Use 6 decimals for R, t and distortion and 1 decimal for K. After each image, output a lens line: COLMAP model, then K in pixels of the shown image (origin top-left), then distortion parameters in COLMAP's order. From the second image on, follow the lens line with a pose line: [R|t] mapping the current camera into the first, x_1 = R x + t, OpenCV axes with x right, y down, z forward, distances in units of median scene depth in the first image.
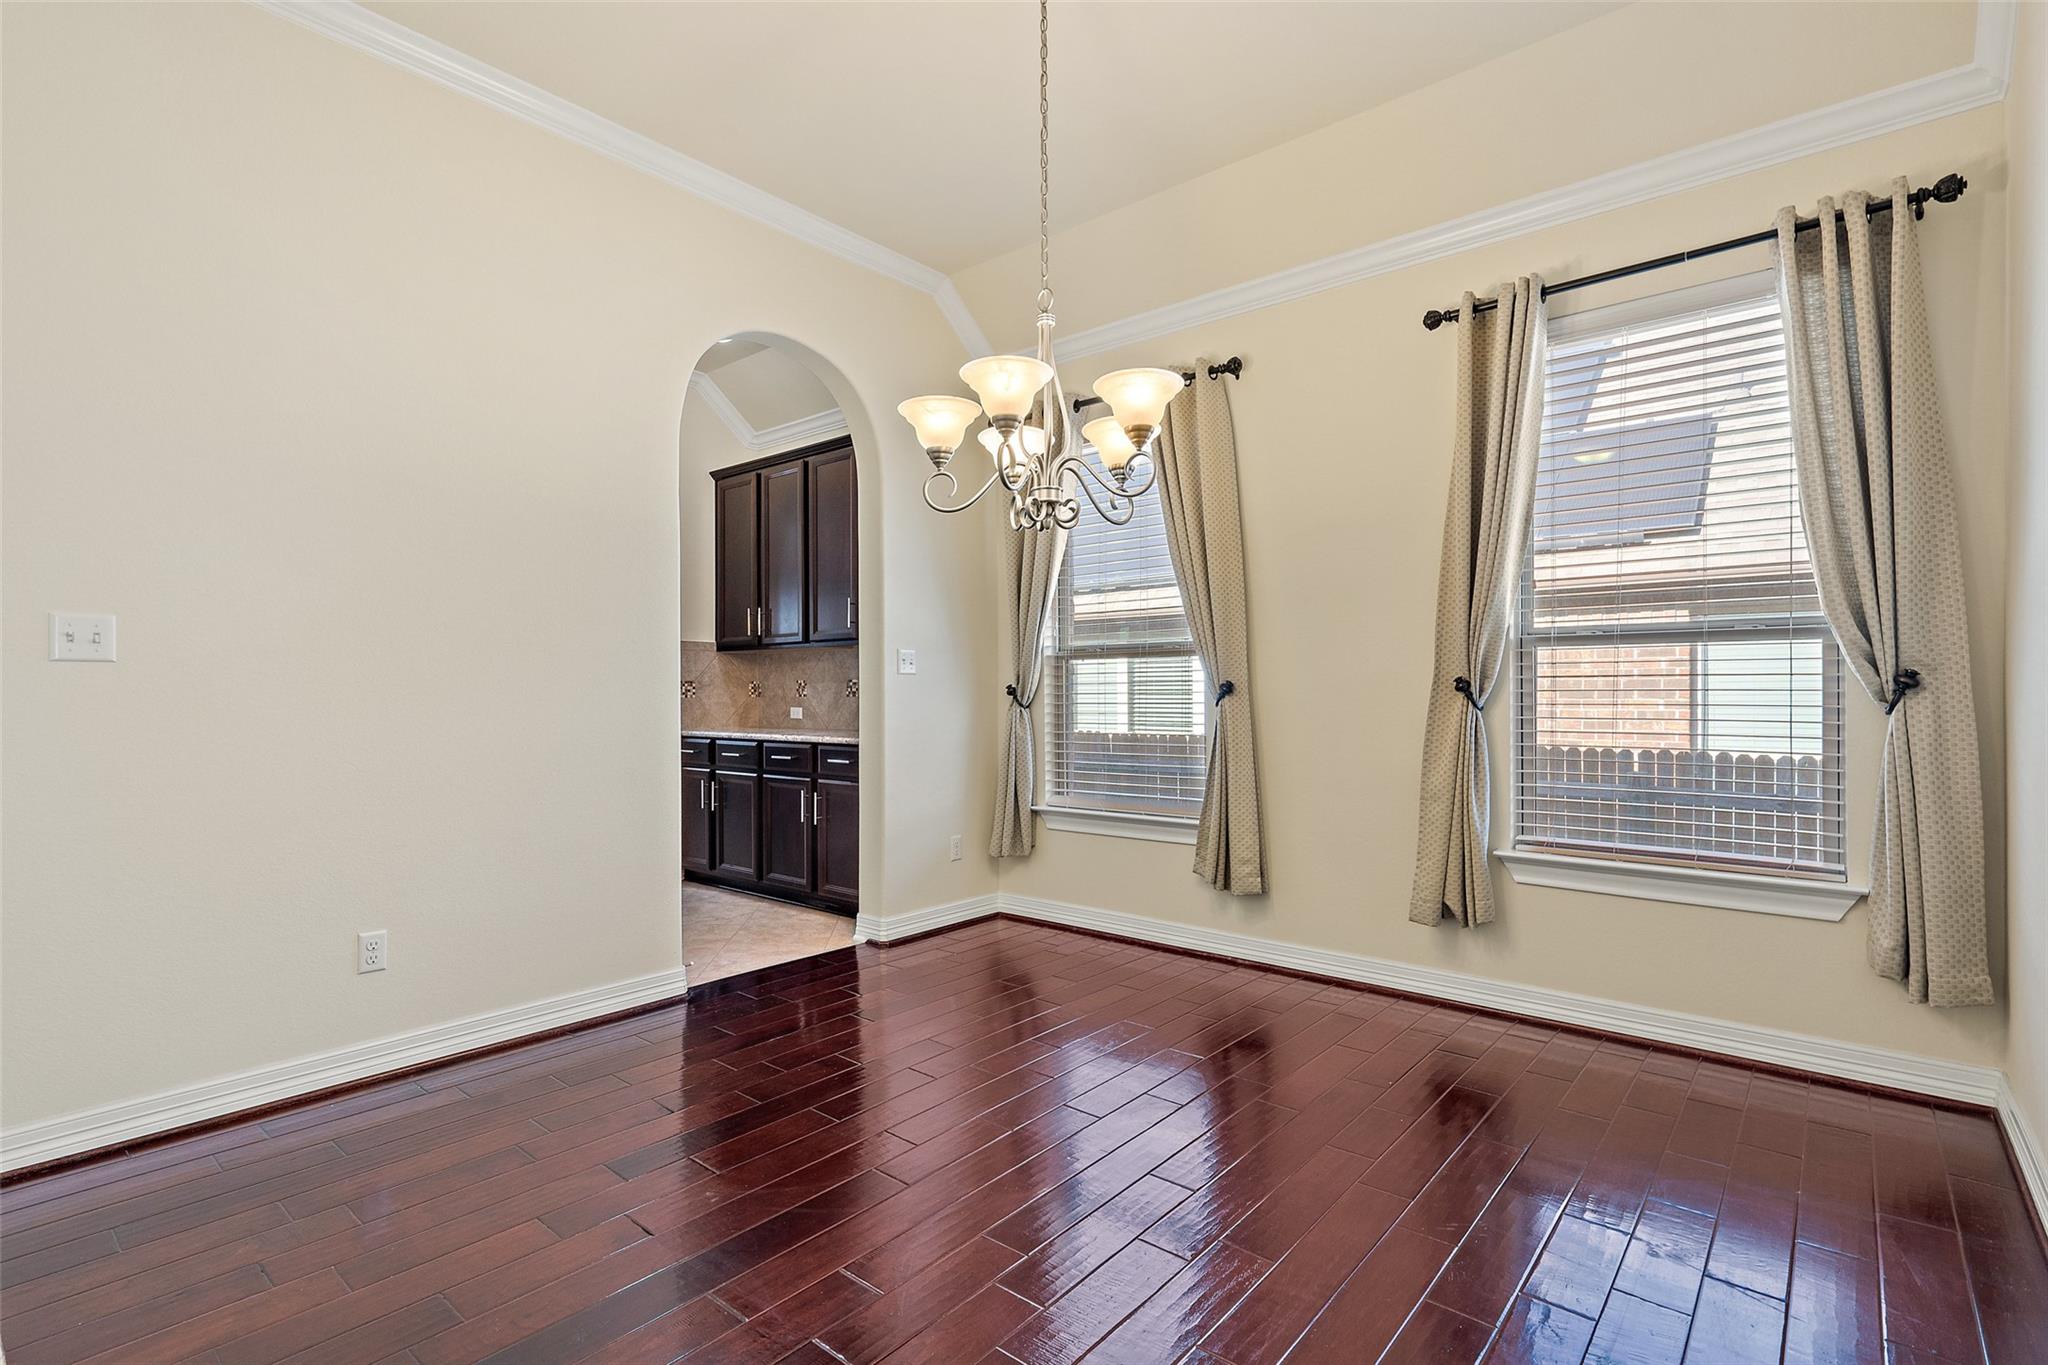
lens RADIAL K [[938.9, 0, 1074.9], [0, 938.9, 683.3], [0, 0, 1]] dist [-0.004582, 0.003512]
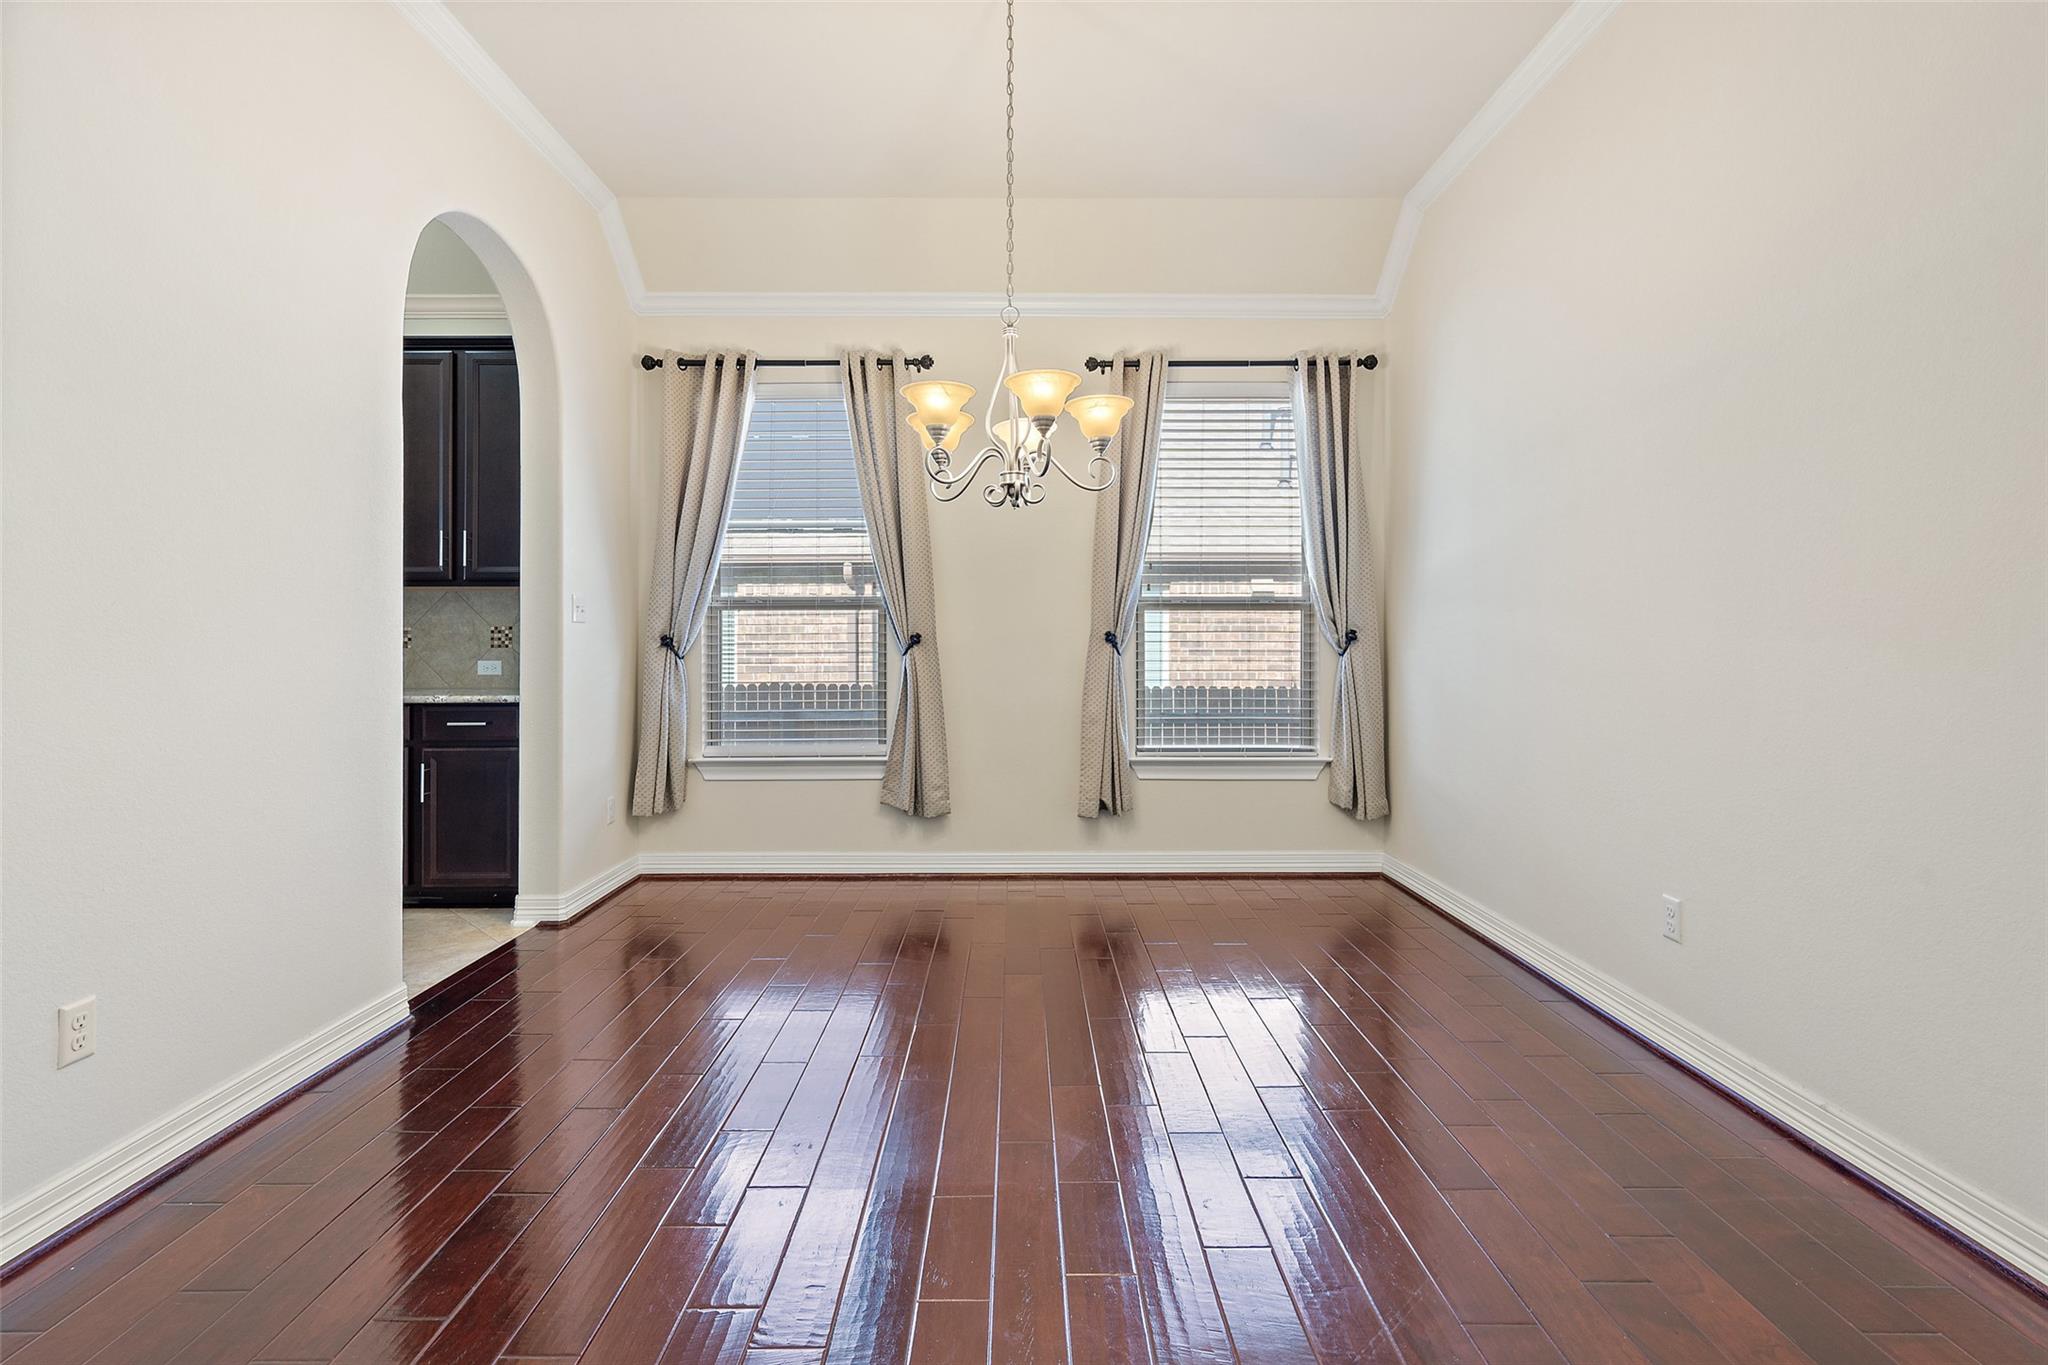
lens RADIAL K [[938.9, 0, 993.3], [0, 938.9, 629.2], [0, 0, 1]] dist [-0.004582, 0.003512]
pose [[0.770383, 0.010048, 0.637502, -0.573060], [-0.006270, 0.999947, -0.008183, 0.002224], [-0.637550, 0.002307, 0.770405, 0.061560]]
